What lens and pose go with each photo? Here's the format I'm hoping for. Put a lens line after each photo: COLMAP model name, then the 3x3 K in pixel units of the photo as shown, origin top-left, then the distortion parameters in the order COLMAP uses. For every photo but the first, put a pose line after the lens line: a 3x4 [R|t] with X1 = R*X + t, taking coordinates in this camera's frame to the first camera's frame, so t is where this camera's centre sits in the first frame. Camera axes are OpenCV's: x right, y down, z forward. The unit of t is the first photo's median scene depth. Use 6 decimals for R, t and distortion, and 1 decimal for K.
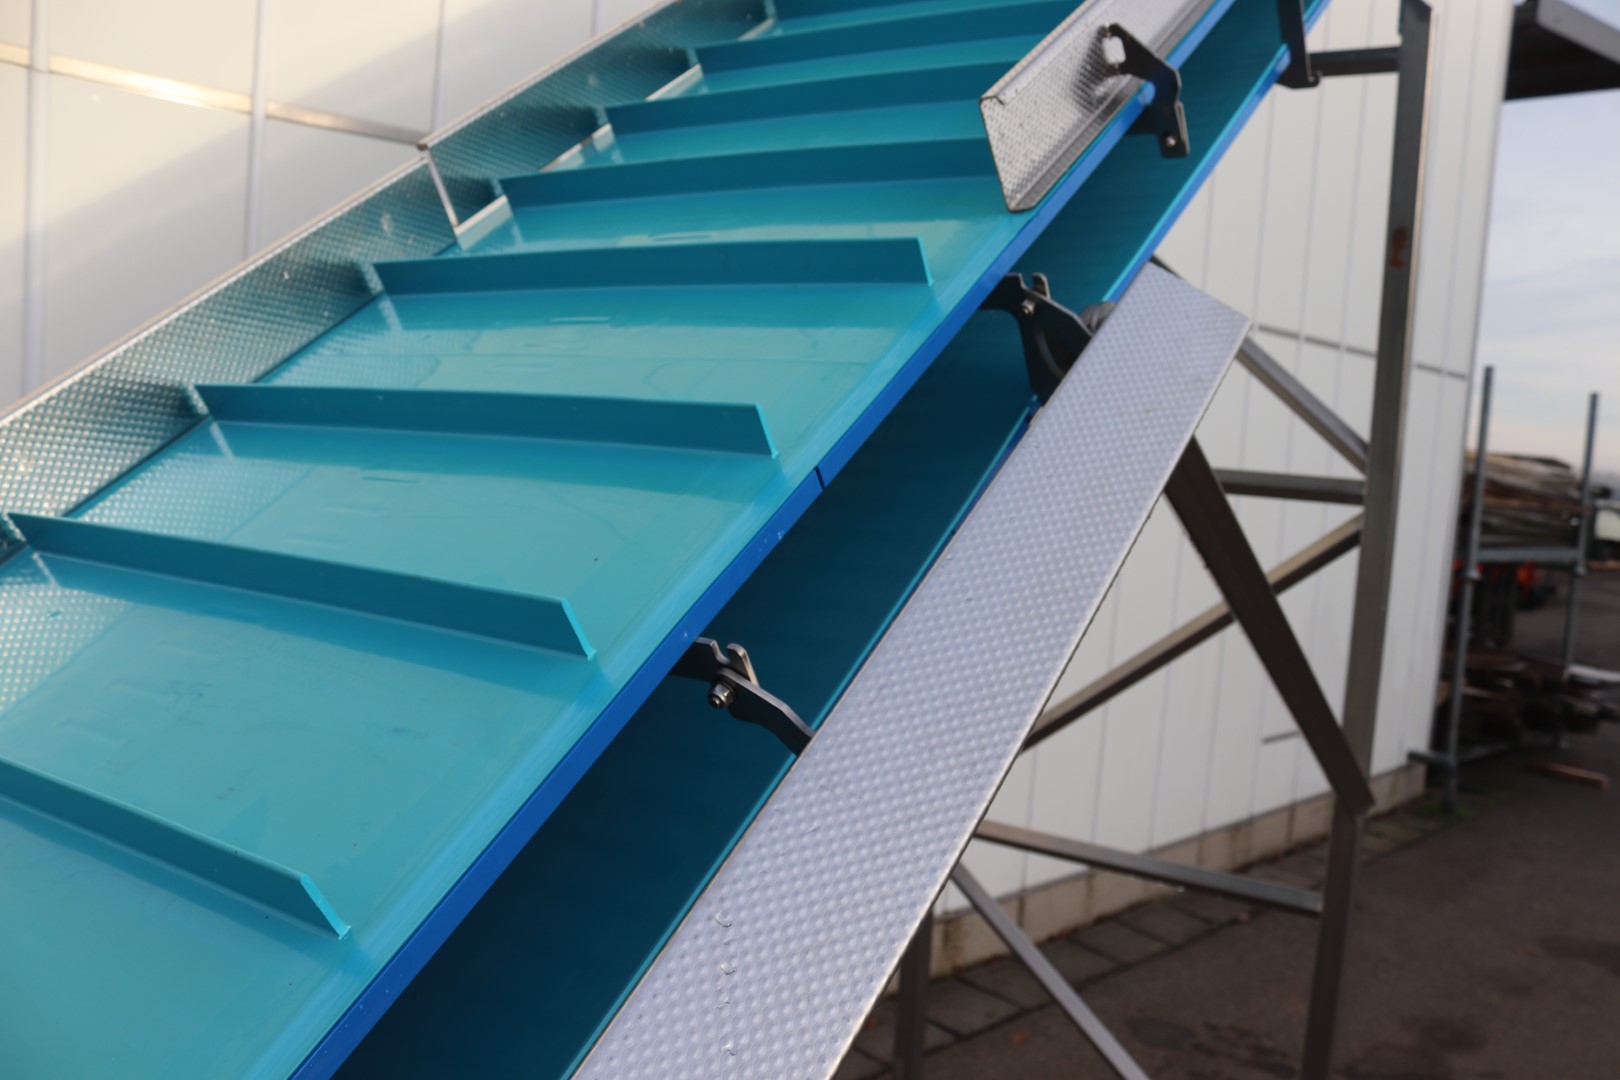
lens RADIAL K [[1357.3, 0, 848.1], [0, 1357.3, 541.7], [0, 0, 1]] dist [-0.152820, 0.114283]
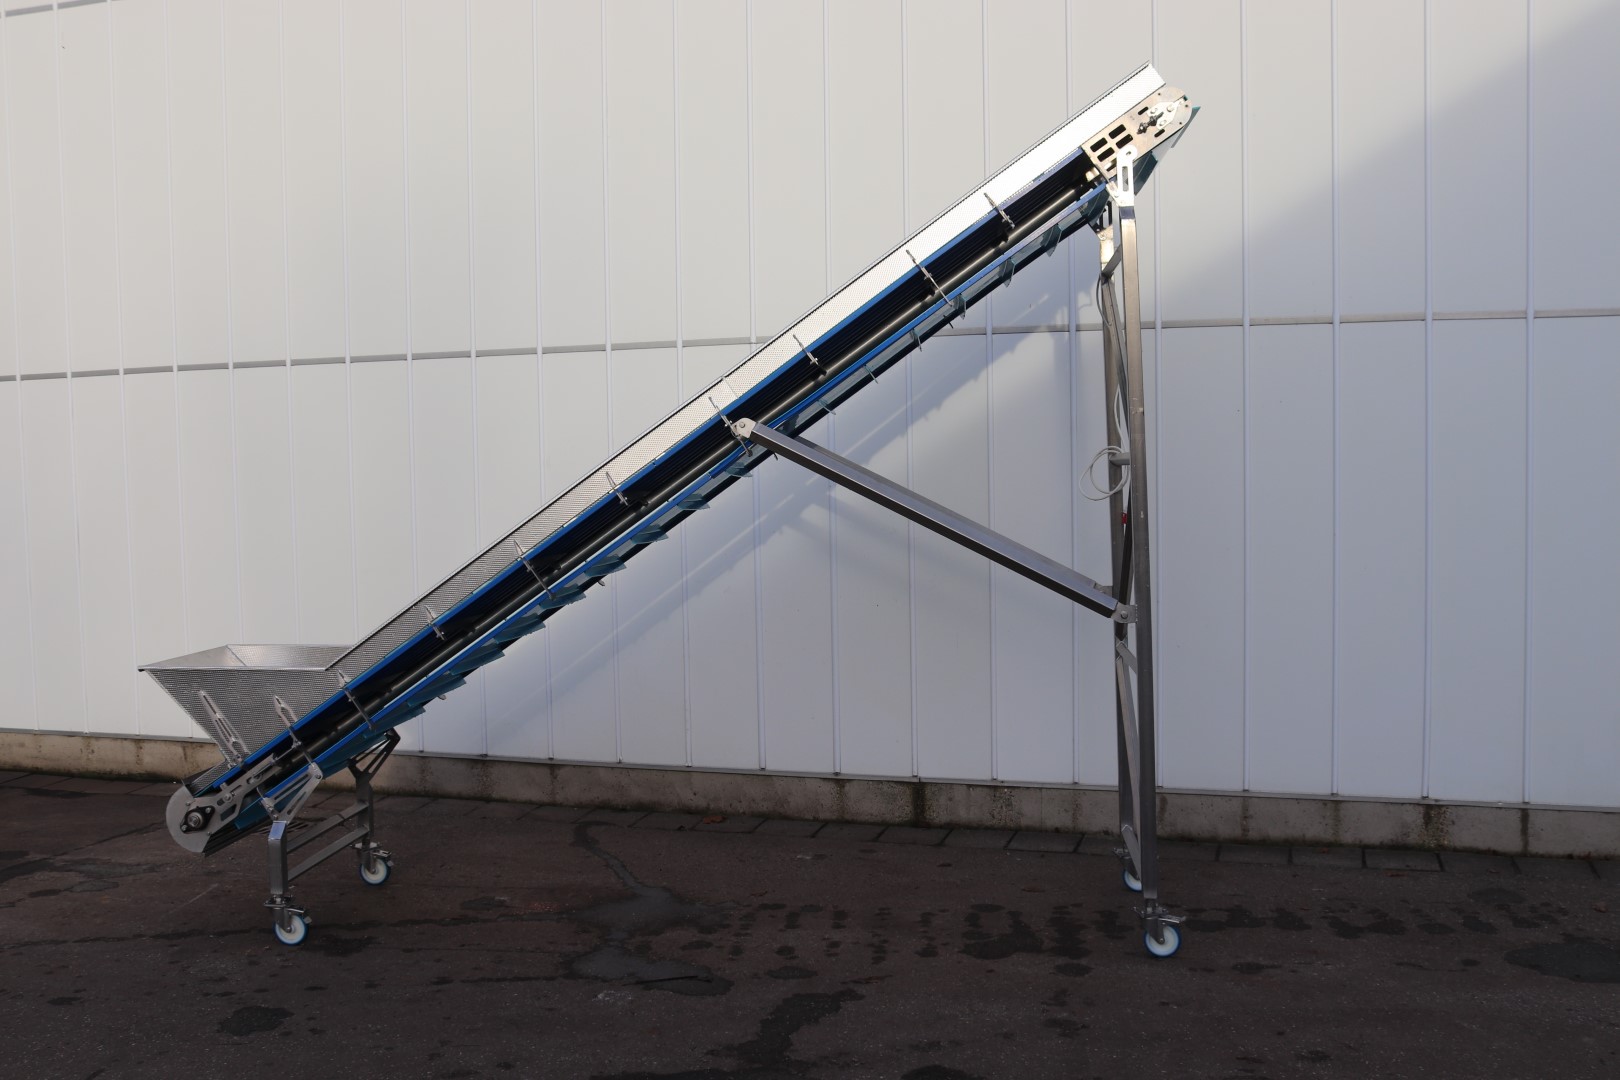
lens RADIAL K [[1550.6, 0, 822.3], [0, 1550.6, 581.8], [0, 0, 1]] dist [-0.103979, 0.000000]
pose [[0.452805, -0.006985, -0.891582, 2.555001], [-0.023842, 0.999517, -0.019939, 0.231130], [0.891291, 0.030286, 0.452420, -0.512903]]
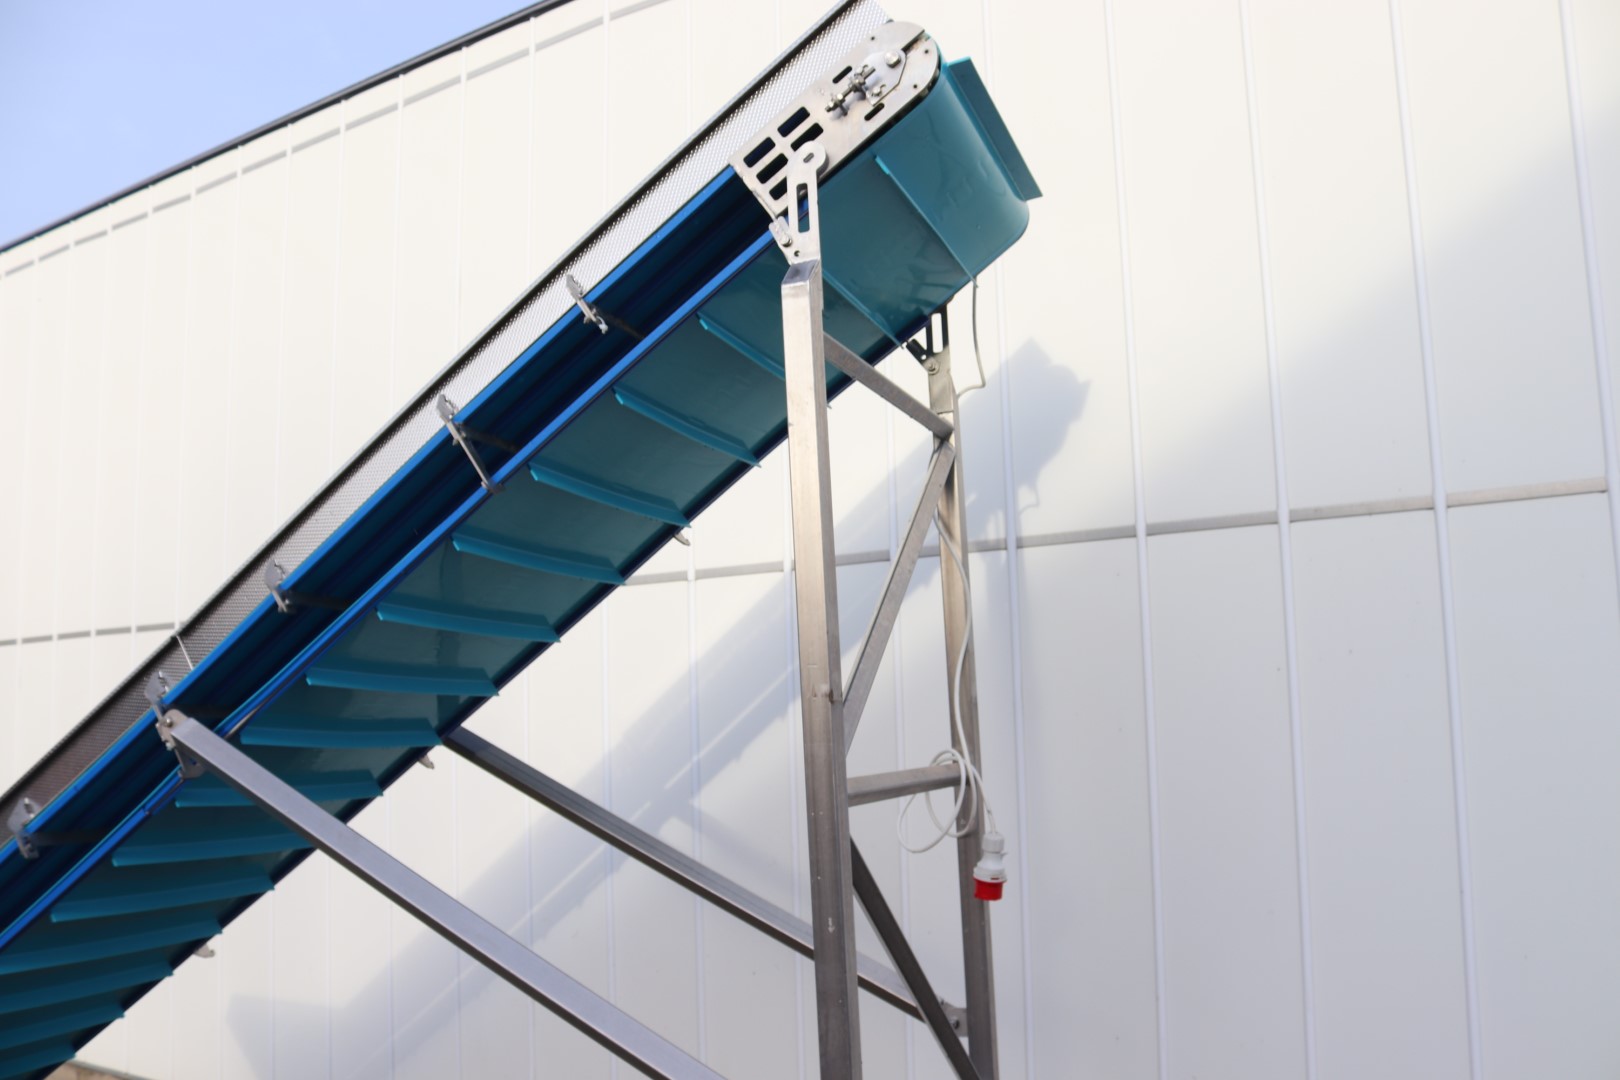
lens RADIAL K [[1357.3, 0, 807.1], [0, 1357.3, 544.4], [0, 0, 1]] dist [-0.152820, 0.114283]
pose [[0.207509, -0.192157, -0.959174, 1.466507], [-0.035289, 0.978409, -0.203645, -0.027733], [0.977596, 0.076106, 0.196247, 0.912640]]
